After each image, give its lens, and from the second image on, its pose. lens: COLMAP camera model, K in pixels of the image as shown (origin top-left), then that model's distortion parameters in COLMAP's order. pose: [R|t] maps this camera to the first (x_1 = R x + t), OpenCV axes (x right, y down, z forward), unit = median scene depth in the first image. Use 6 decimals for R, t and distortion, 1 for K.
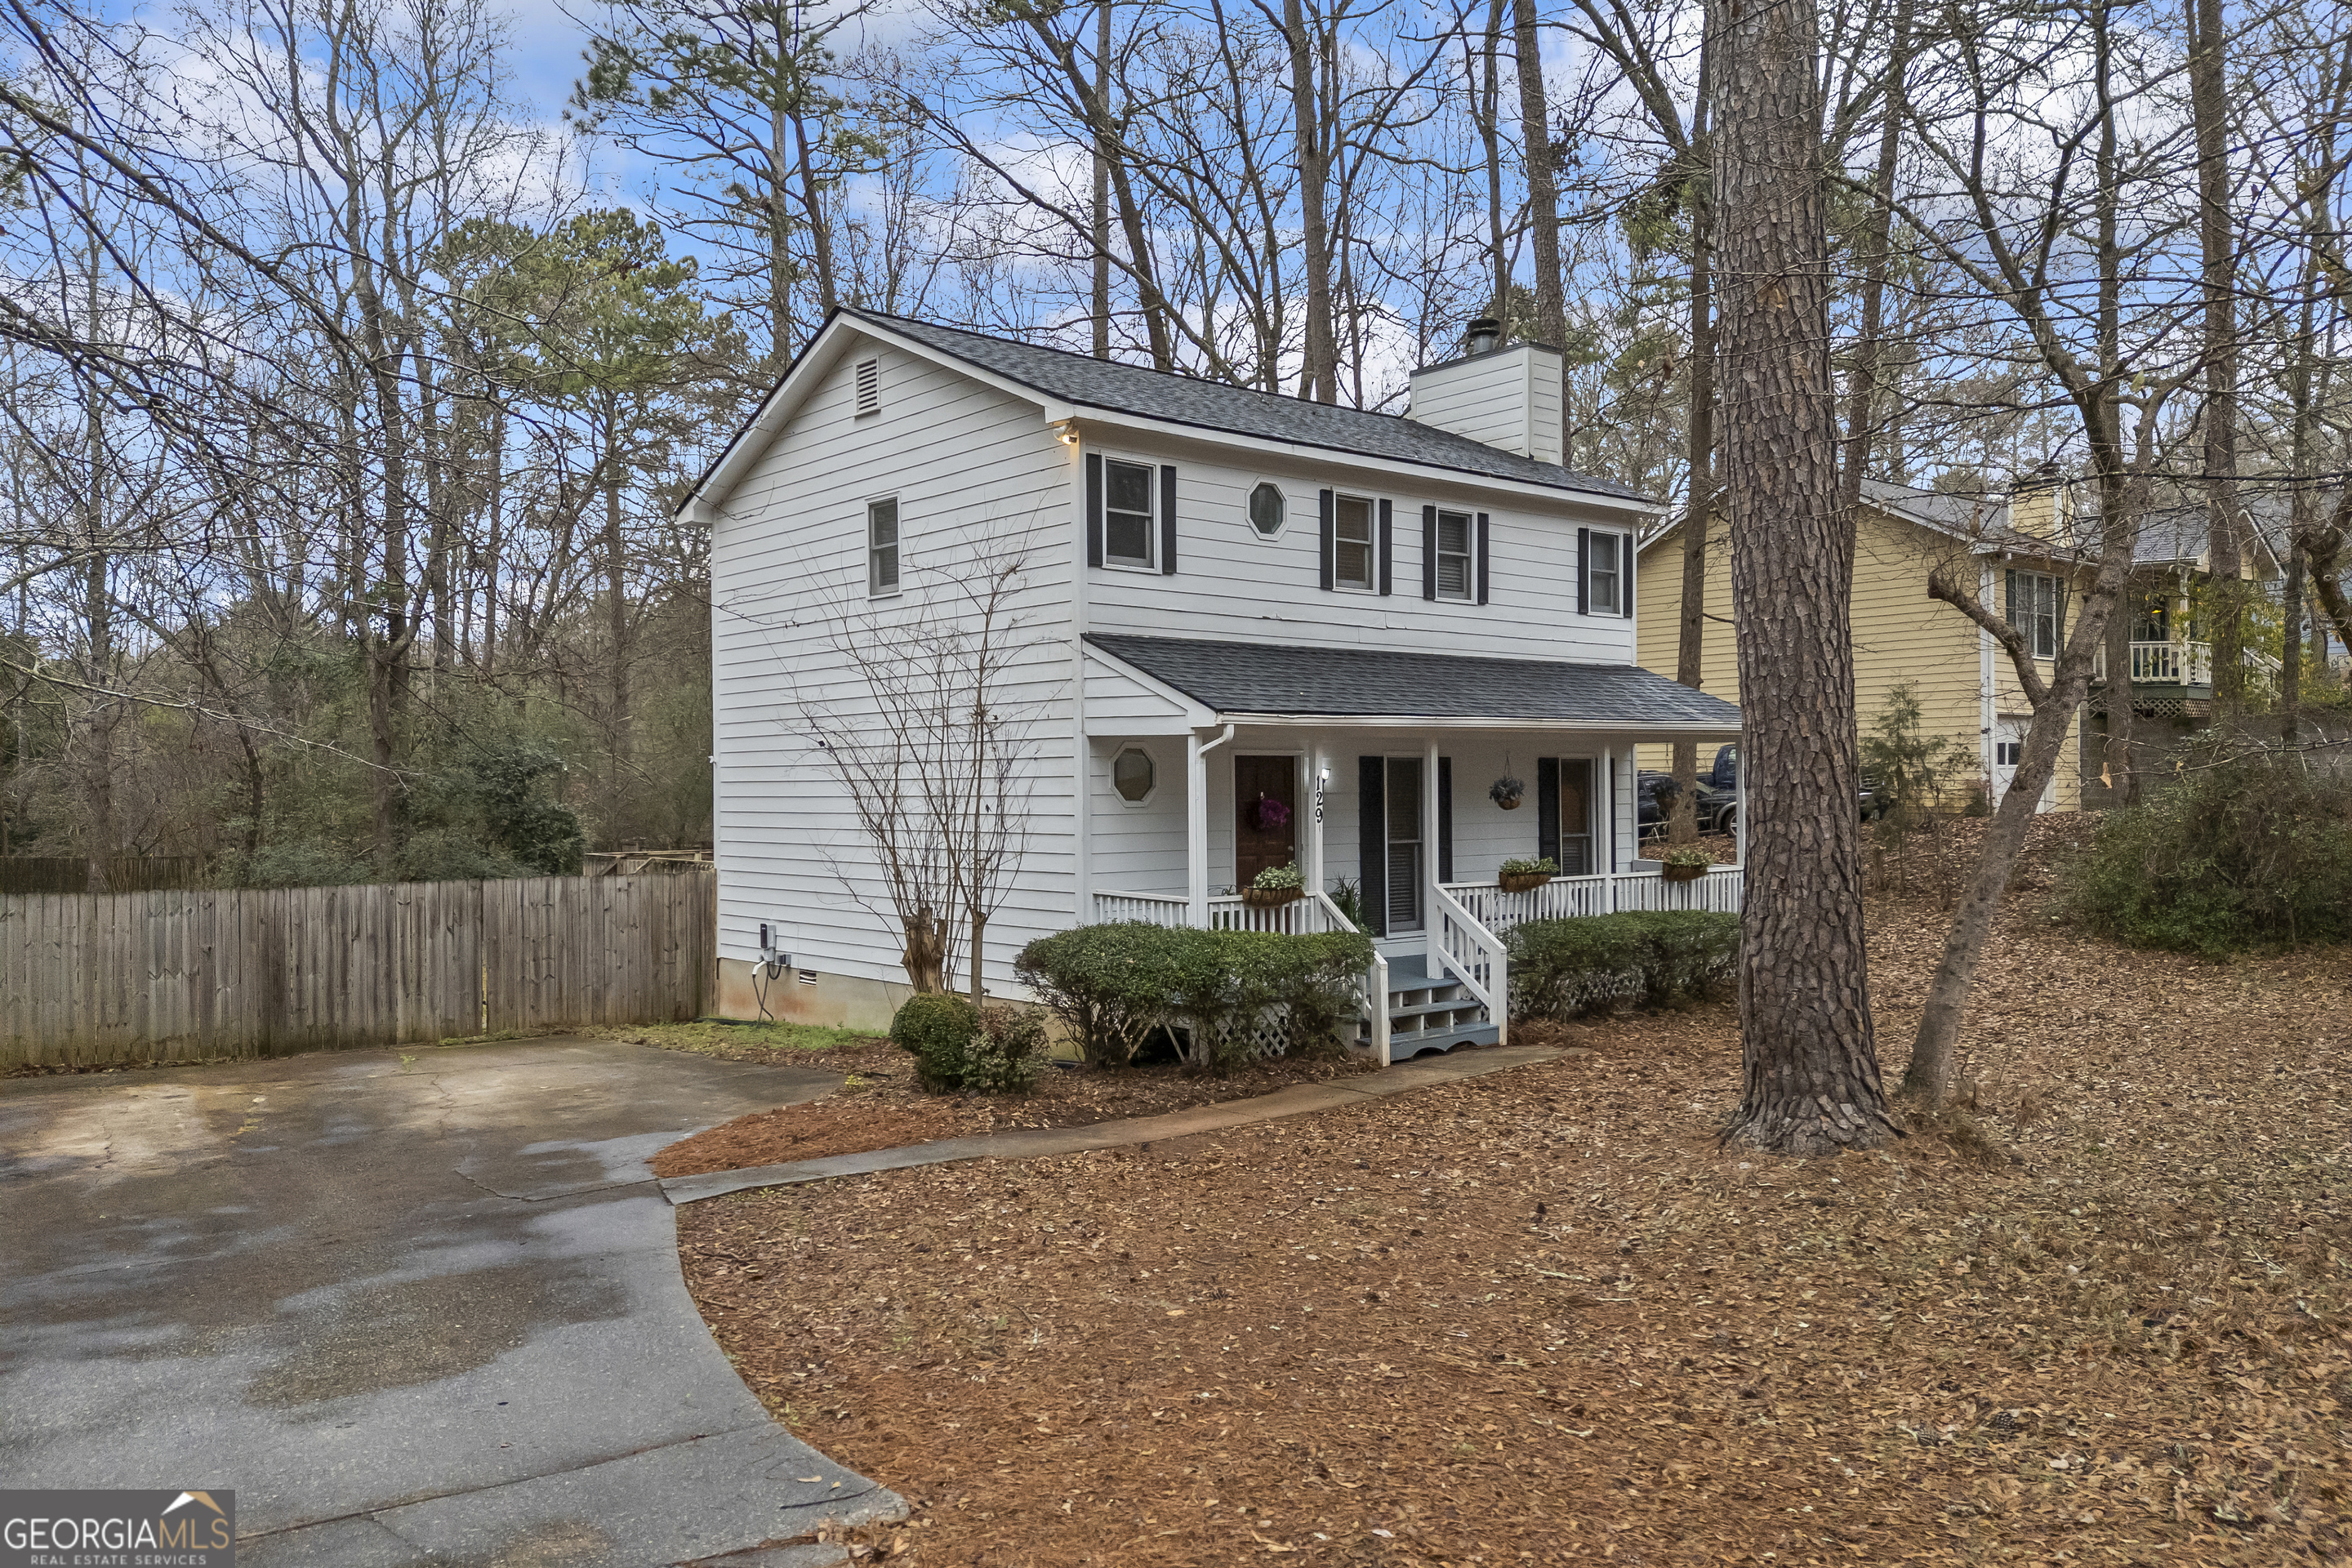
lens RADIAL K [[1656.3, 0, 1176.0], [0, 1656.3, 784.0], [0, 0, 1]] dist [0.063833, -0.000265]
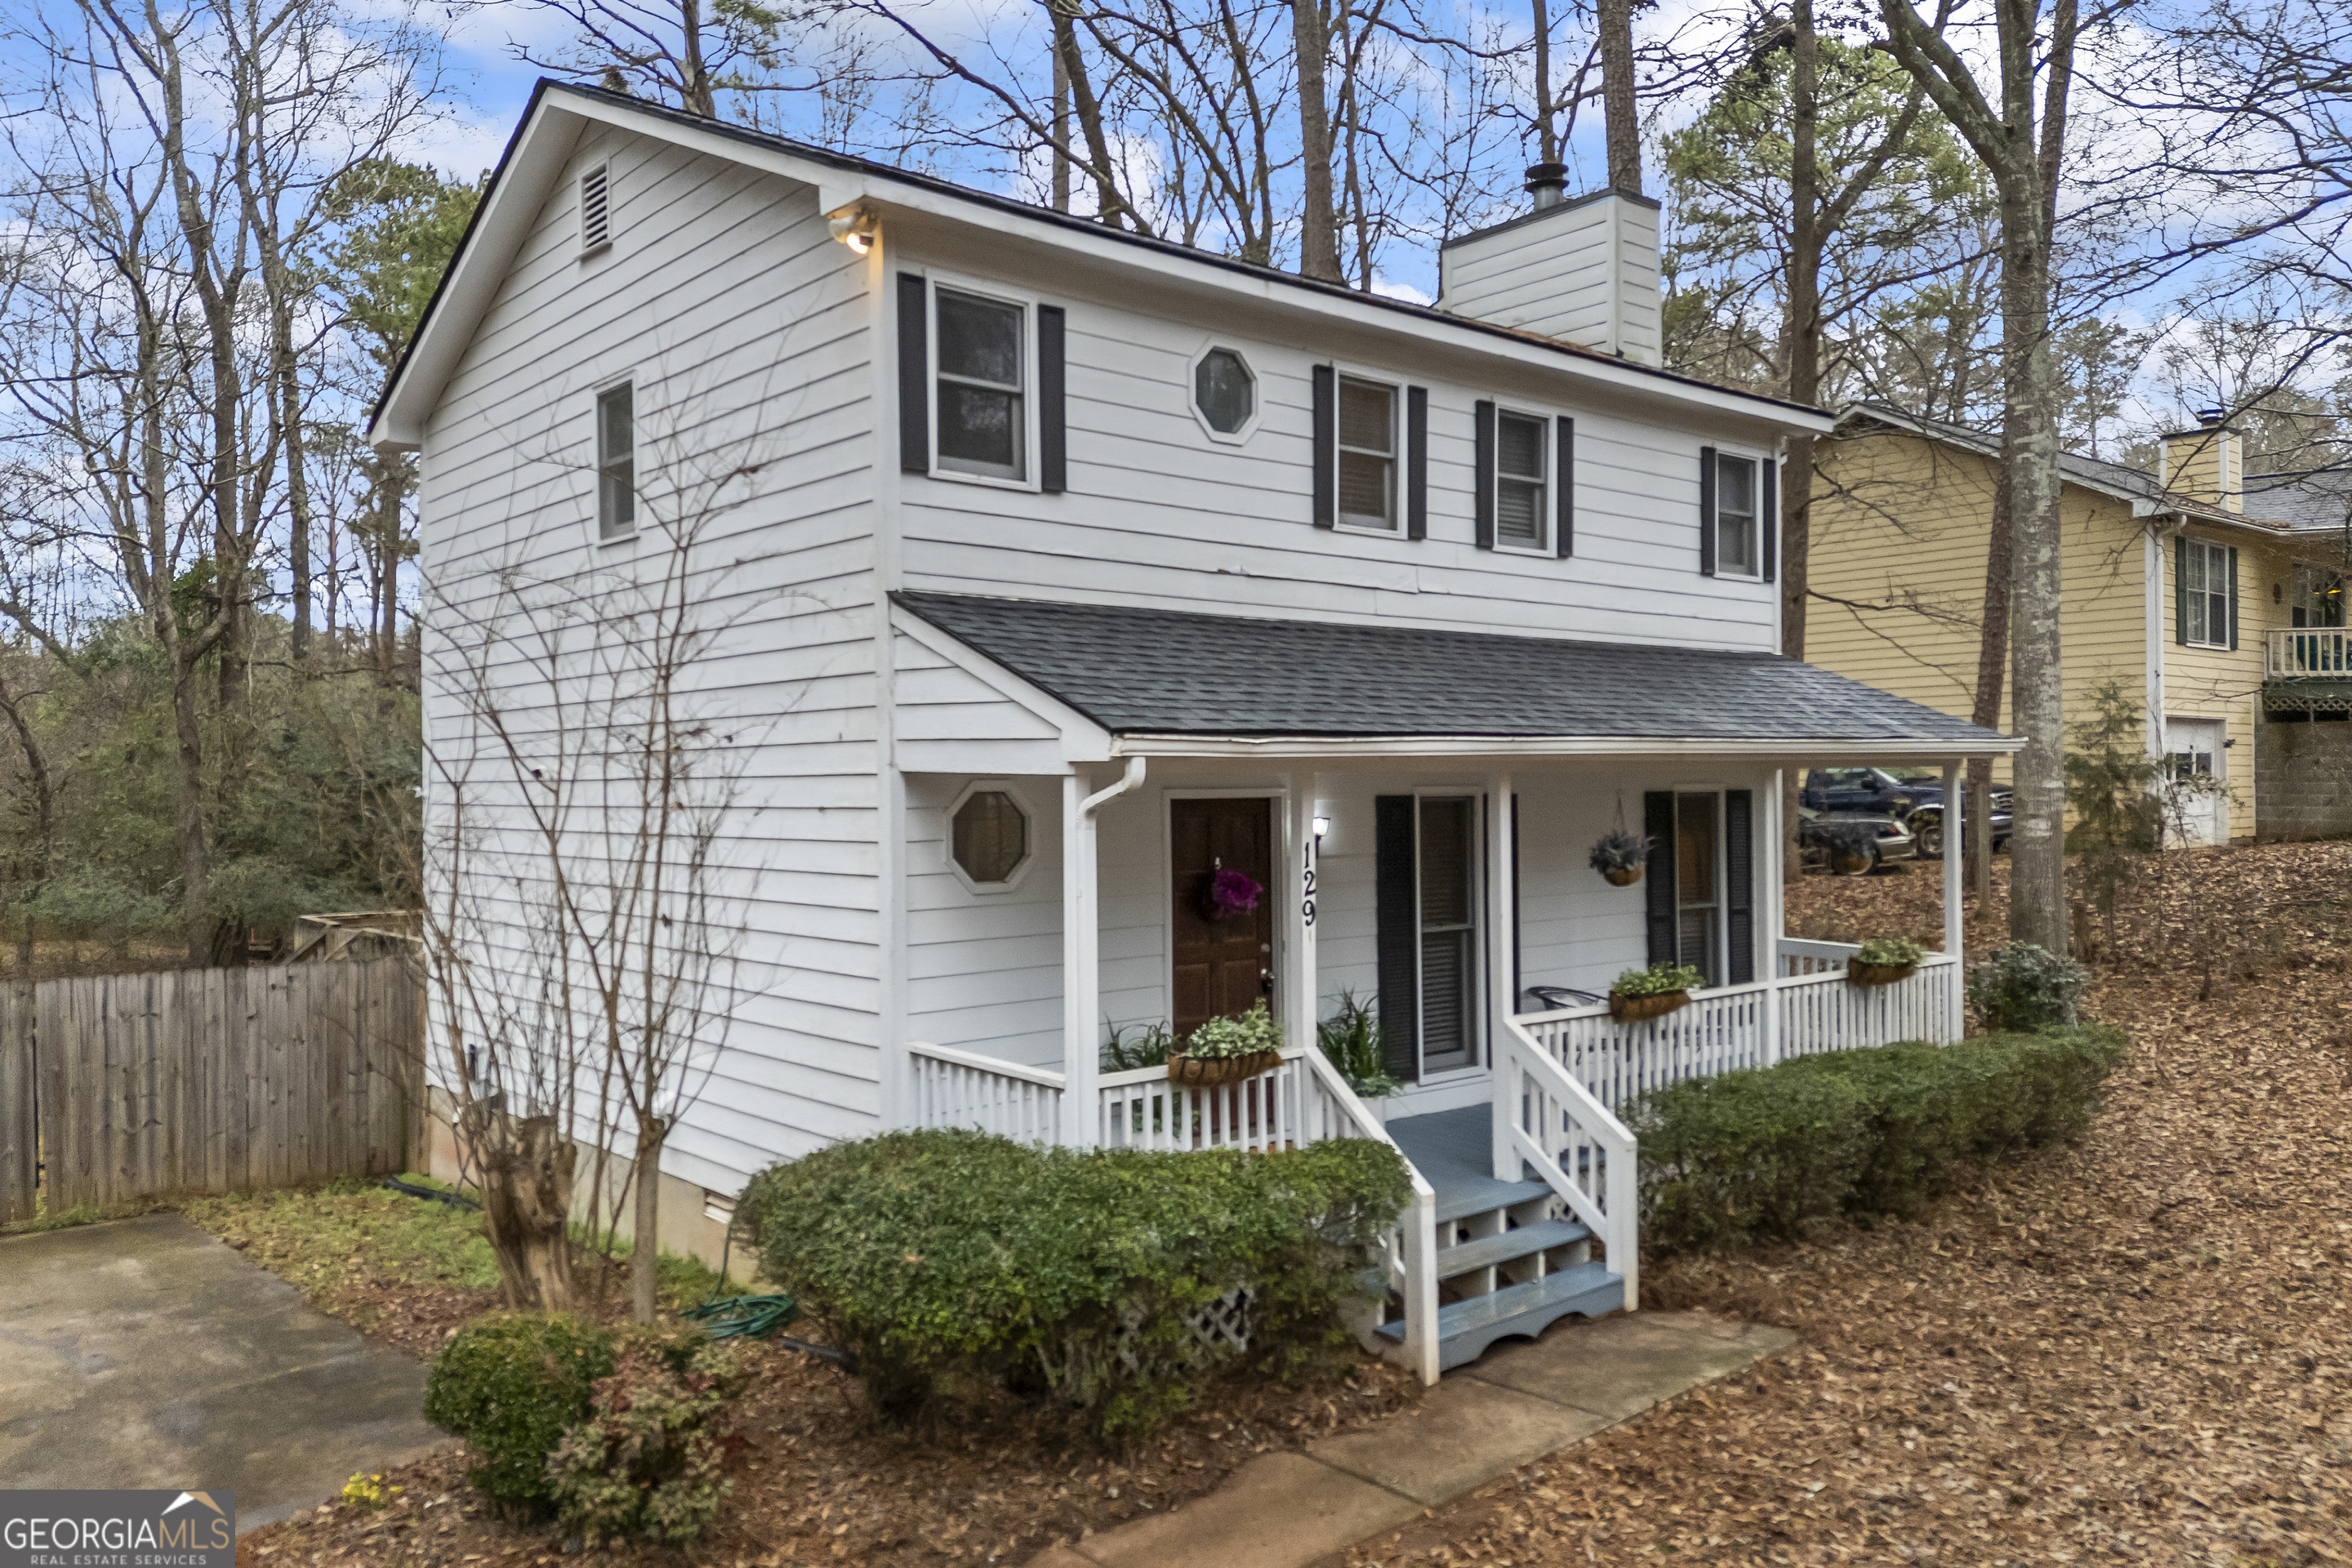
lens RADIAL K [[1656.3, 0, 1176.0], [0, 1656.3, 784.0], [0, 0, 1]] dist [0.063833, -0.000265]
pose [[0.999998, -0.000877, -0.001899, 0.036267], [0.000880, 0.999998, 0.001794, -0.022418], [0.001897, -0.001796, 0.999997, 0.373592]]
